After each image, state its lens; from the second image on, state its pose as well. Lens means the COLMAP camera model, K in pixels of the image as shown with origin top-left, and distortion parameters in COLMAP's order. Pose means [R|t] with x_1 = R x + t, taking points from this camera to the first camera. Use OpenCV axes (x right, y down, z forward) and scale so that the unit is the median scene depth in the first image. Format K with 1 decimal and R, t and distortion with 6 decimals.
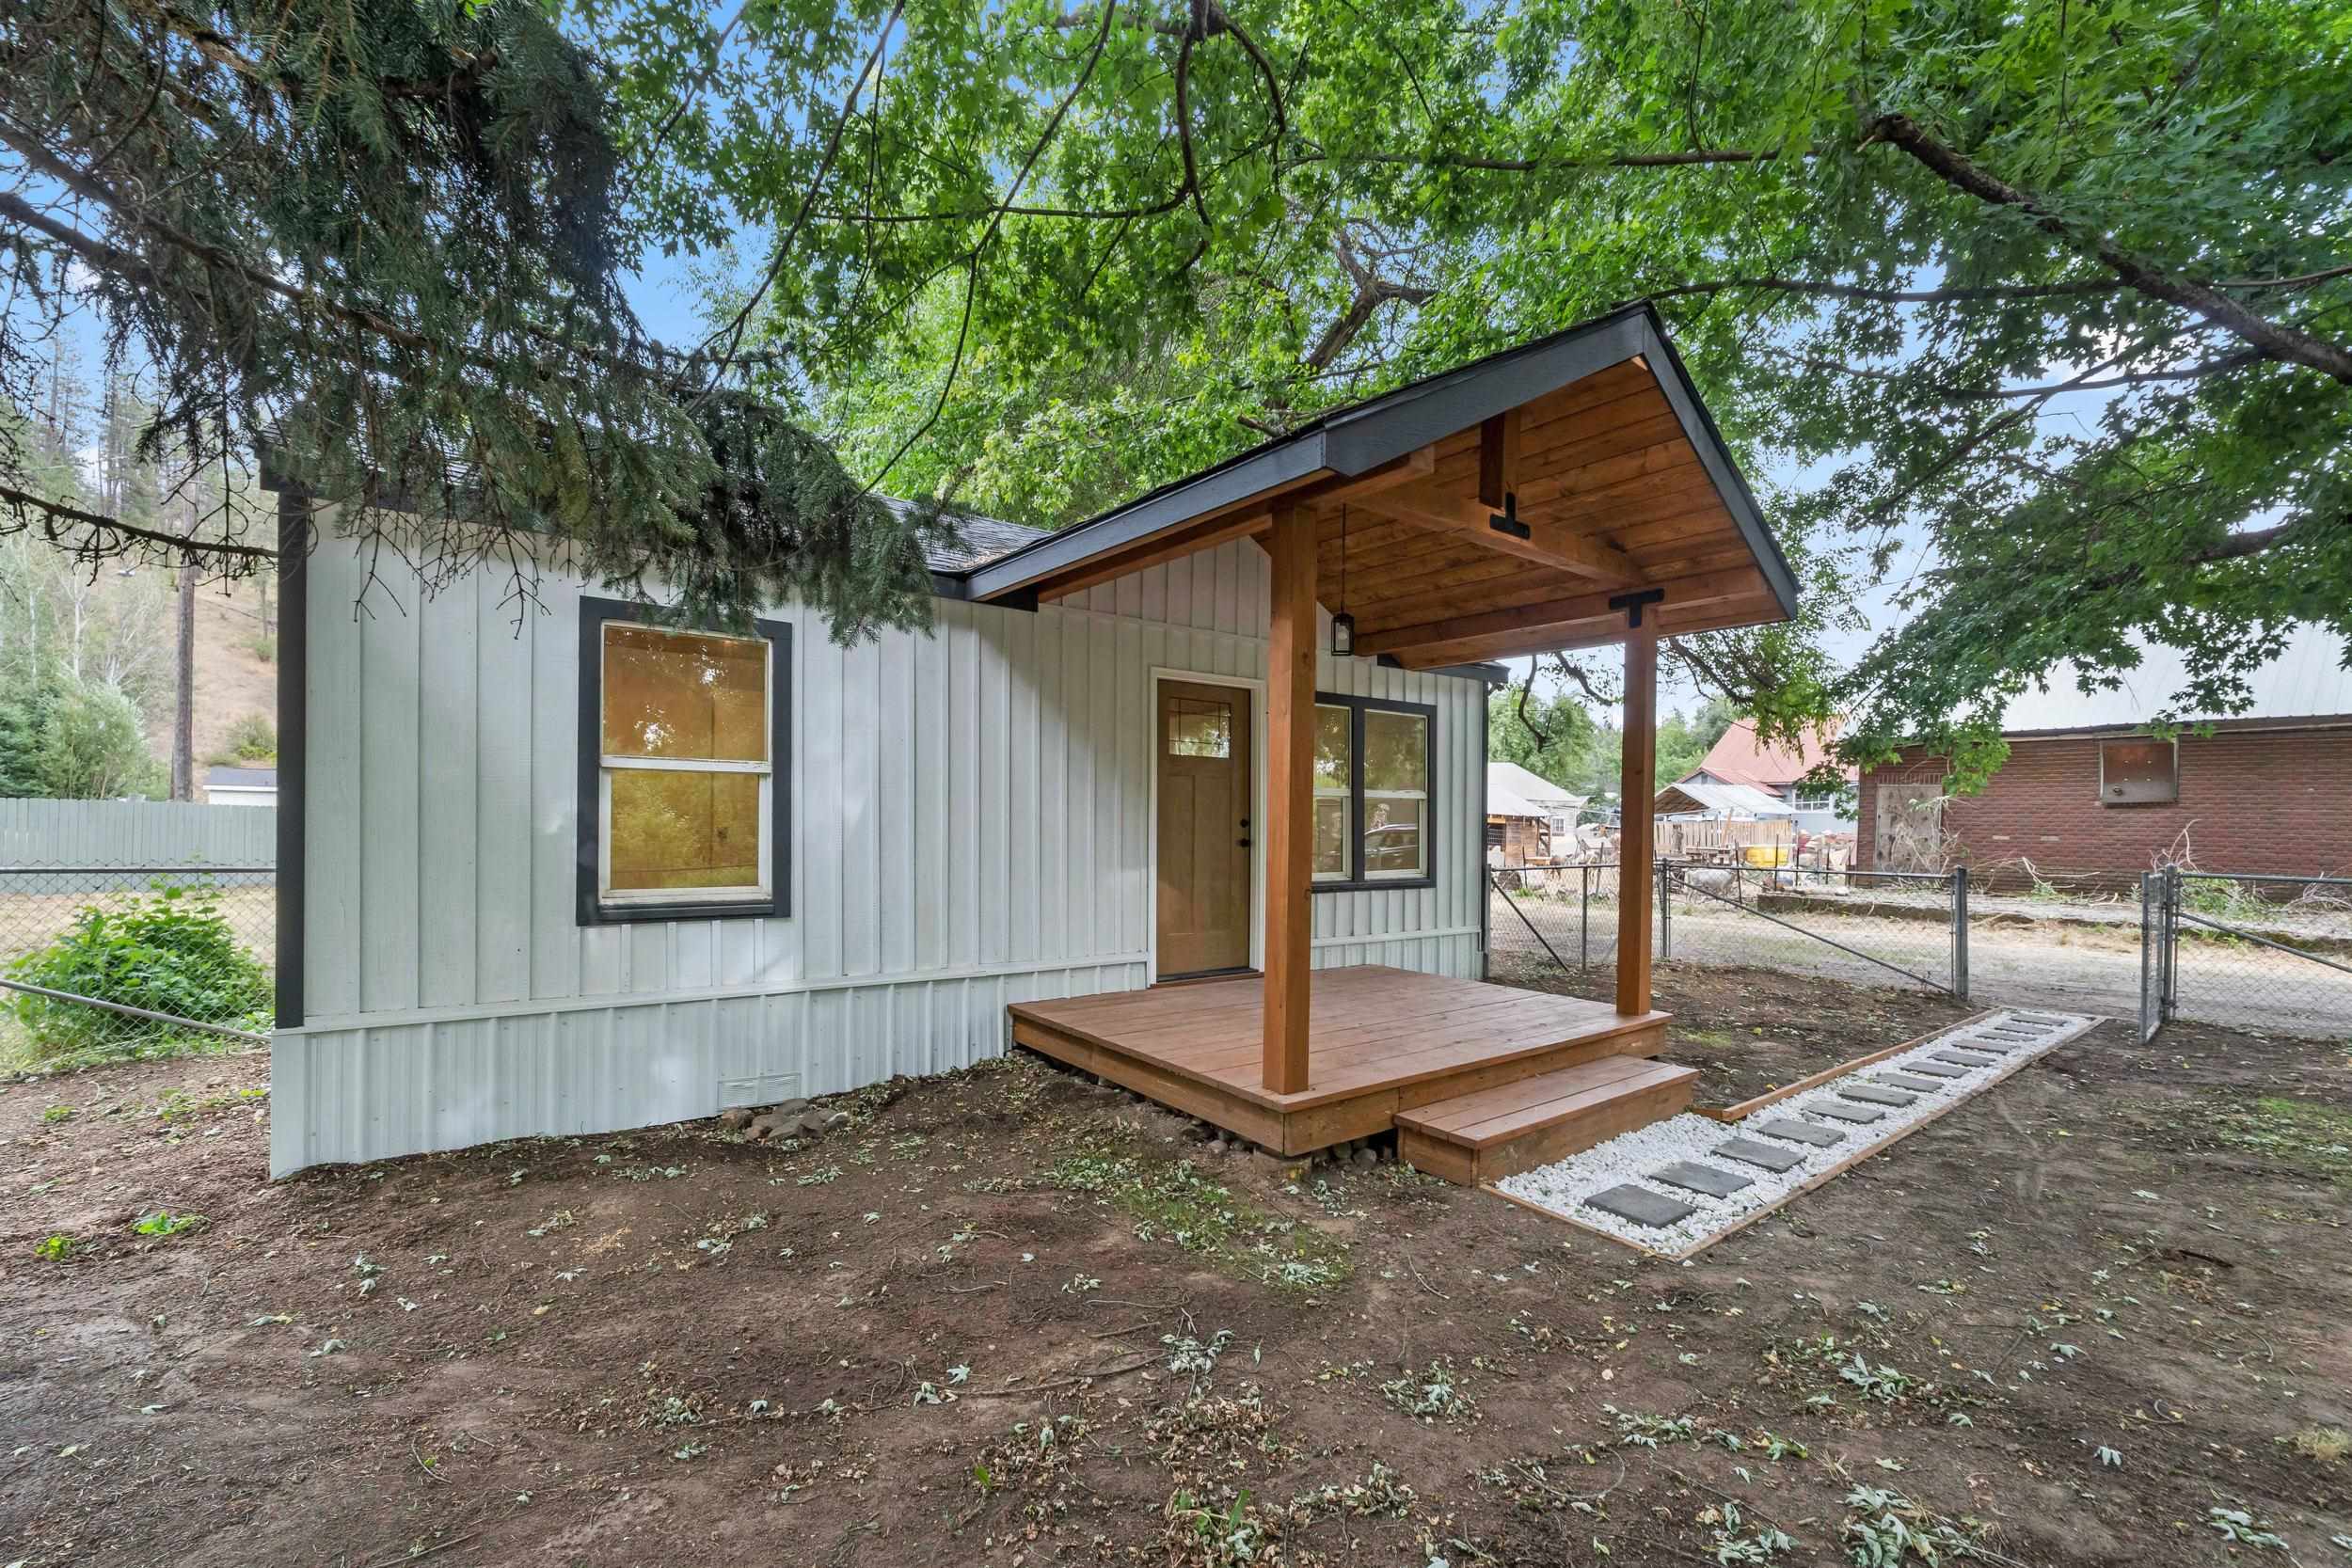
lens RADIAL K [[995.8, 0, 1183.1], [0, 995.8, 821.1], [0, 0, 1]] dist [-0.004828, -0.001707]
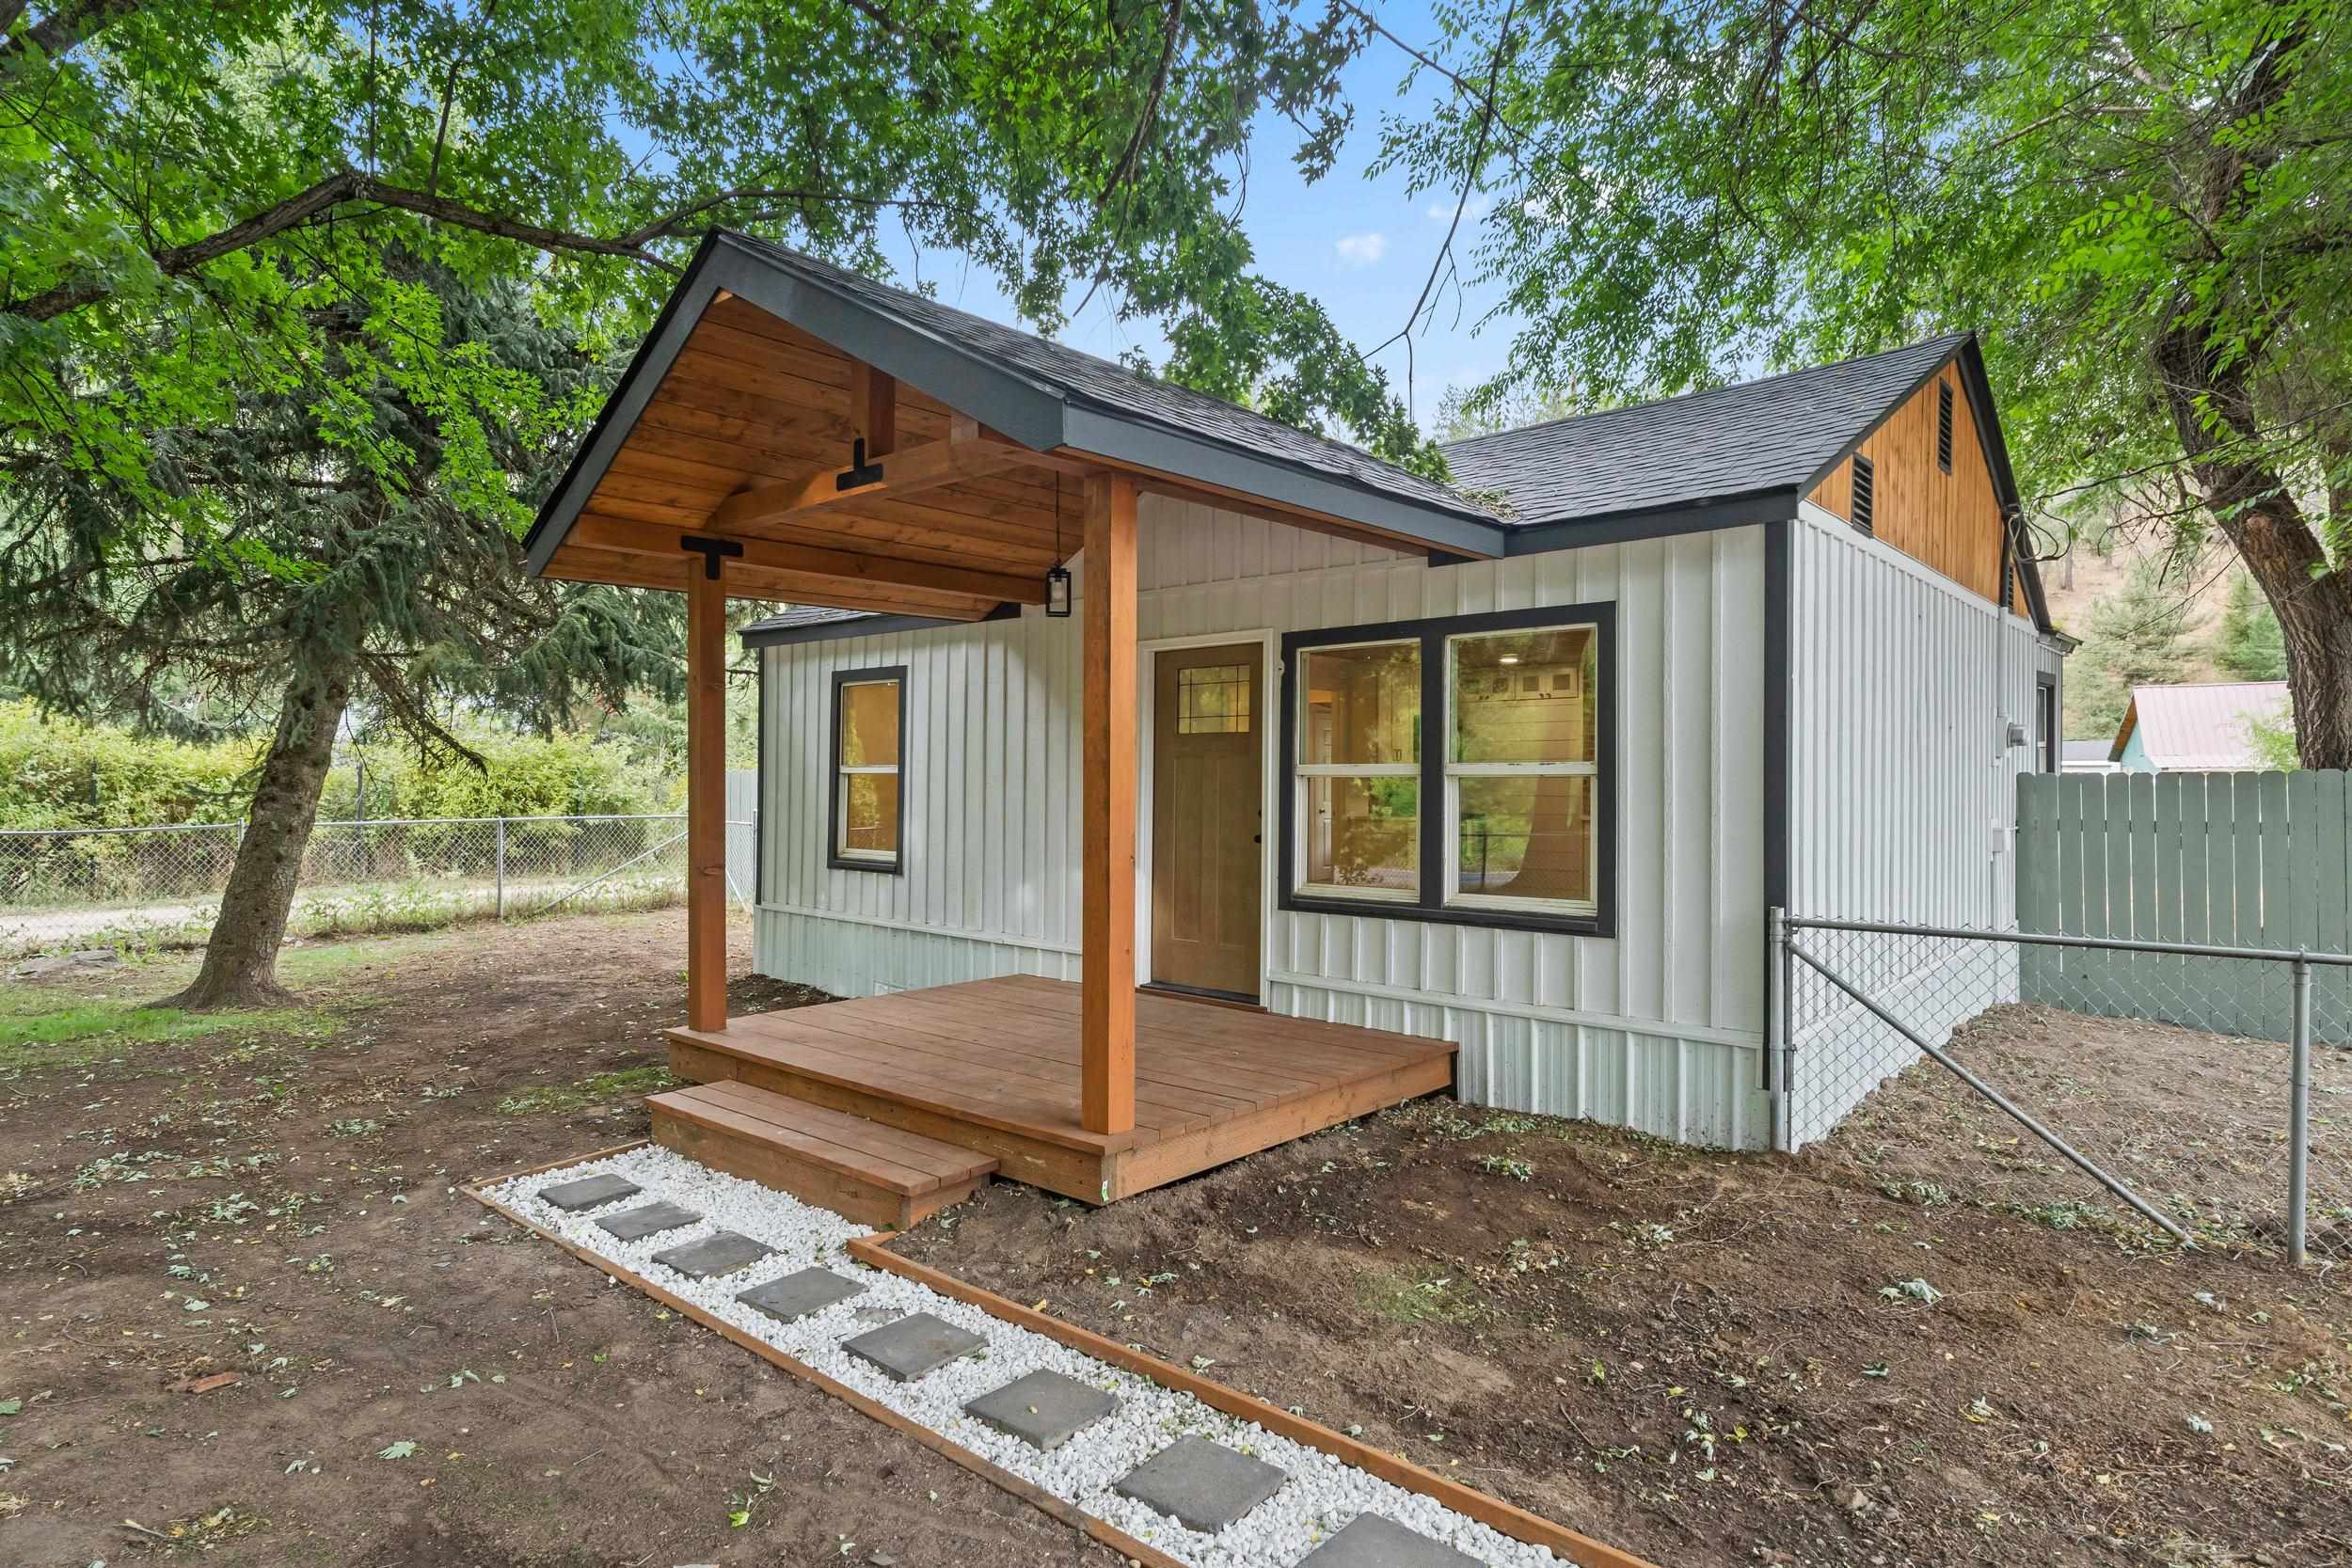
lens RADIAL K [[1269.0, 0, 1171.8], [0, 1269.0, 779.8], [0, 0, 1]] dist [-0.003127, 0.000066]
pose [[0.192944, -0.012950, -0.981124, 1.385615], [-0.002526, 0.999903, -0.013695, -0.013743], [0.981207, 0.005121, 0.192893, 0.995364]]
